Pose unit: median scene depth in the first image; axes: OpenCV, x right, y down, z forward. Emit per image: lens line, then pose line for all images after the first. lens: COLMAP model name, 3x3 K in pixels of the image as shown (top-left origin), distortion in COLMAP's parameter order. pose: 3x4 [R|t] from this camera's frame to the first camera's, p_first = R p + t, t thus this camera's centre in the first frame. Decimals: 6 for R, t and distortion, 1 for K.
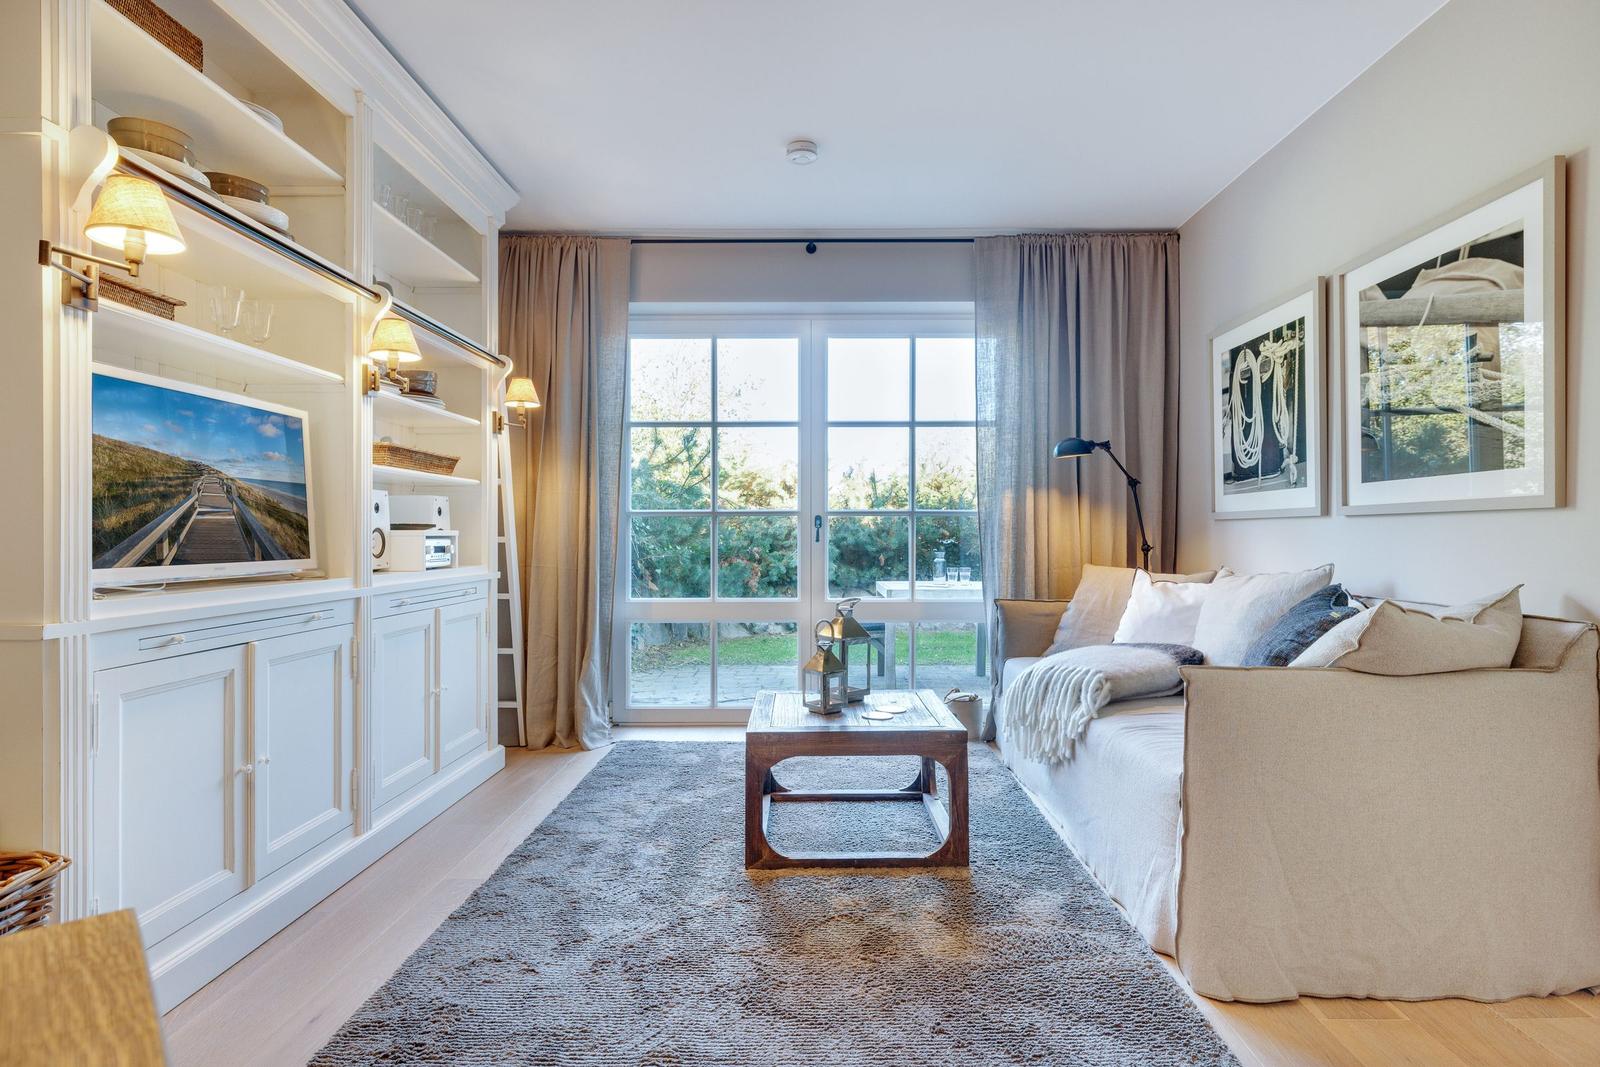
lens RADIAL K [[827.3, 0, 805.5], [0, 827.3, 548.3], [0, 0, 1]] dist [0.002084, 0.000229]
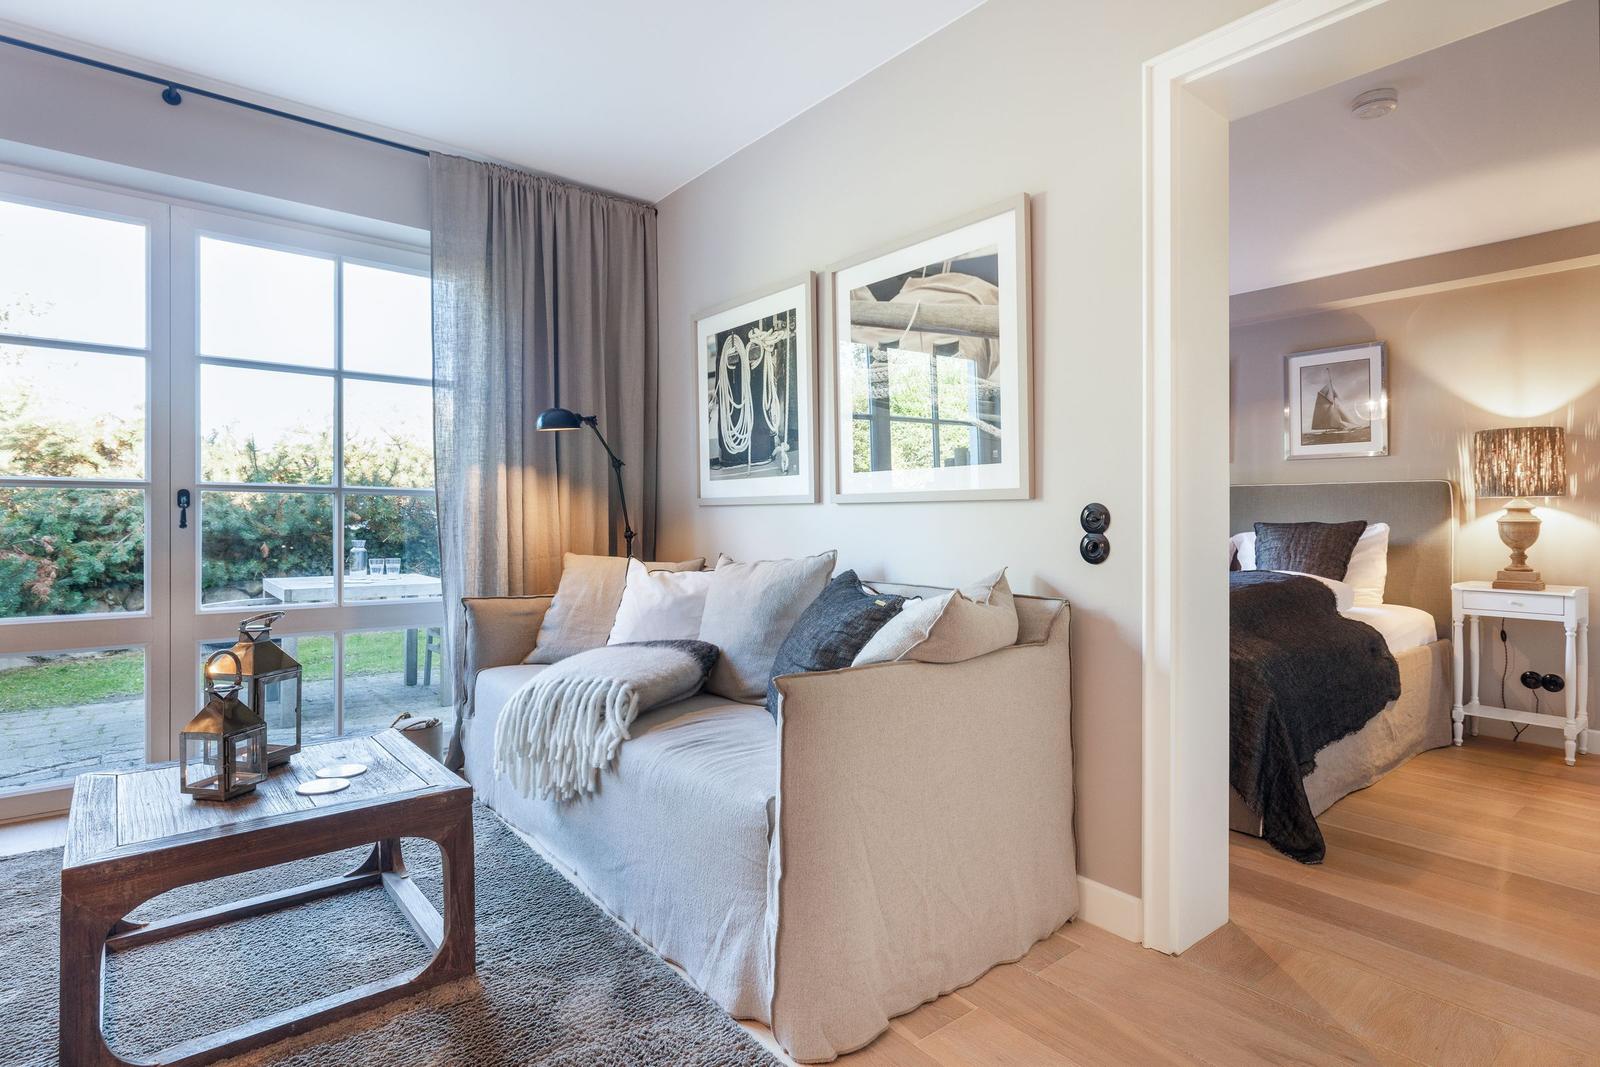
lens RADIAL K [[815.5, 0, 805.8], [0, 815.5, 527.0], [0, 0, 1]] dist [0.001312, 0.000987]
pose [[0.766580, 0.000359, 0.642149, -0.037760], [0.004475, 0.999973, -0.005901, -0.003535], [-0.642133, 0.007397, 0.766557, 0.230838]]
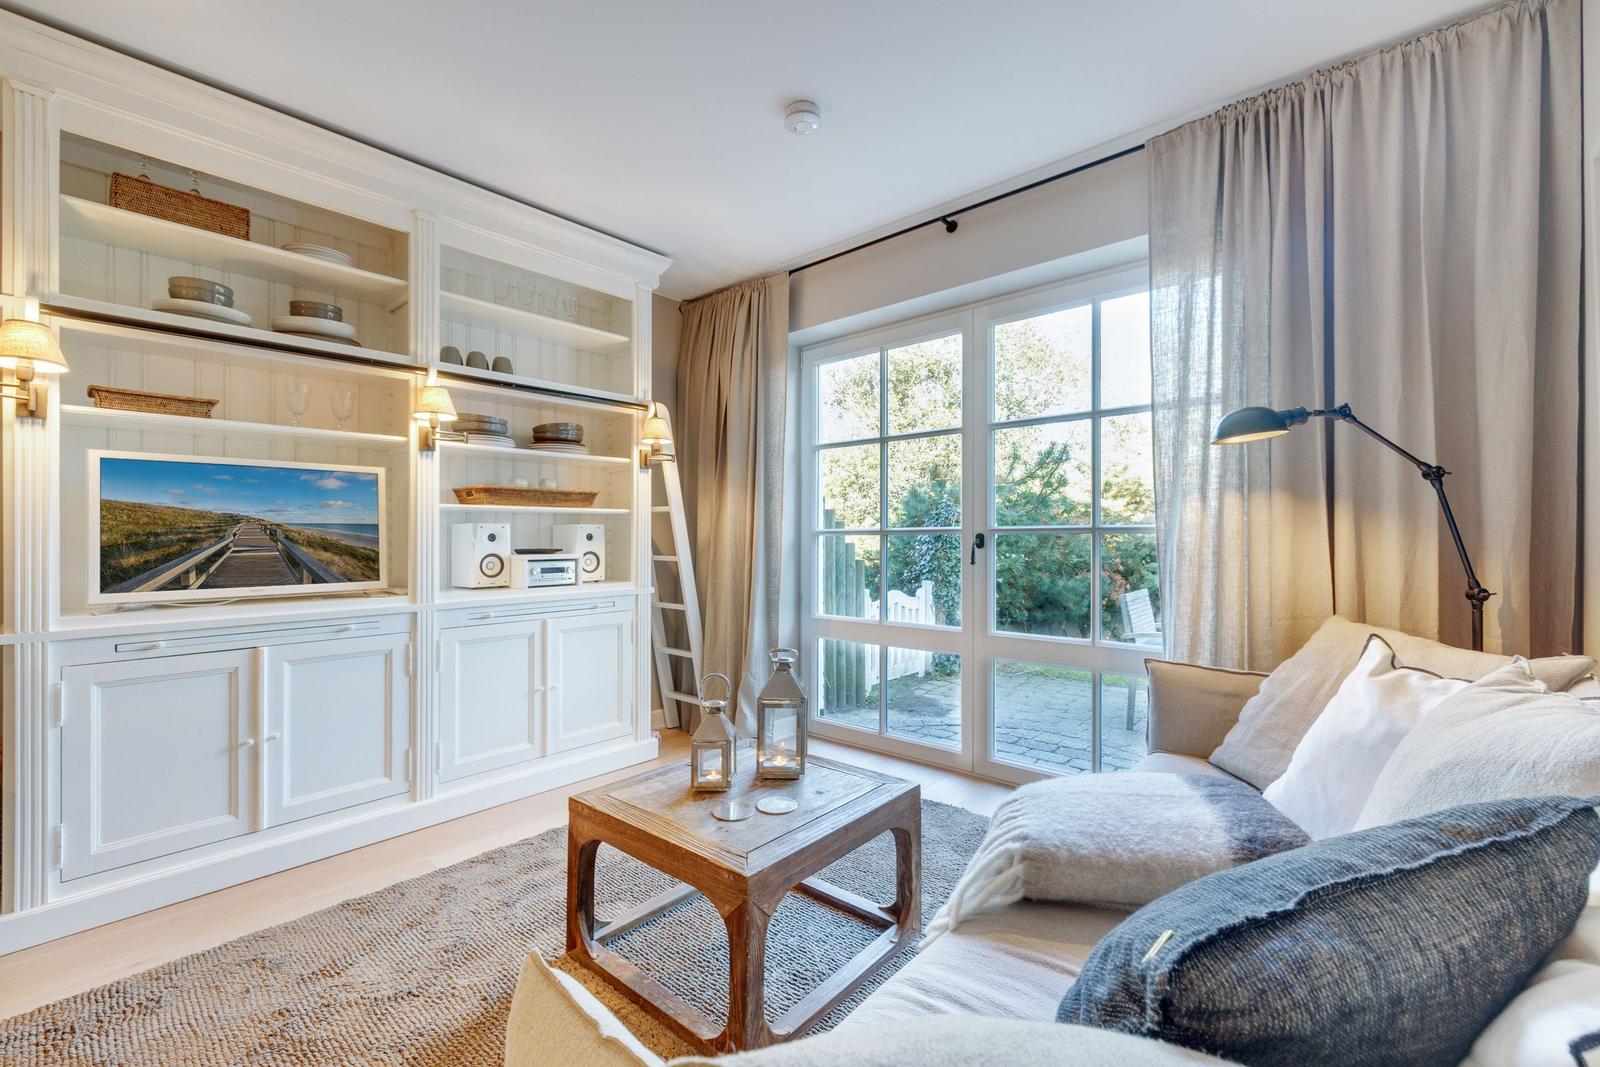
lens RADIAL K [[672.1, 0, 800.9], [0, 672.1, 541.4], [0, 0, 1]] dist [-0.002149, -0.000271]
pose [[0.758363, -0.000125, -0.651833, 0.515802], [-0.006374, 0.999951, -0.007608, -0.040055], [0.651801, 0.009924, 0.758325, 0.549097]]
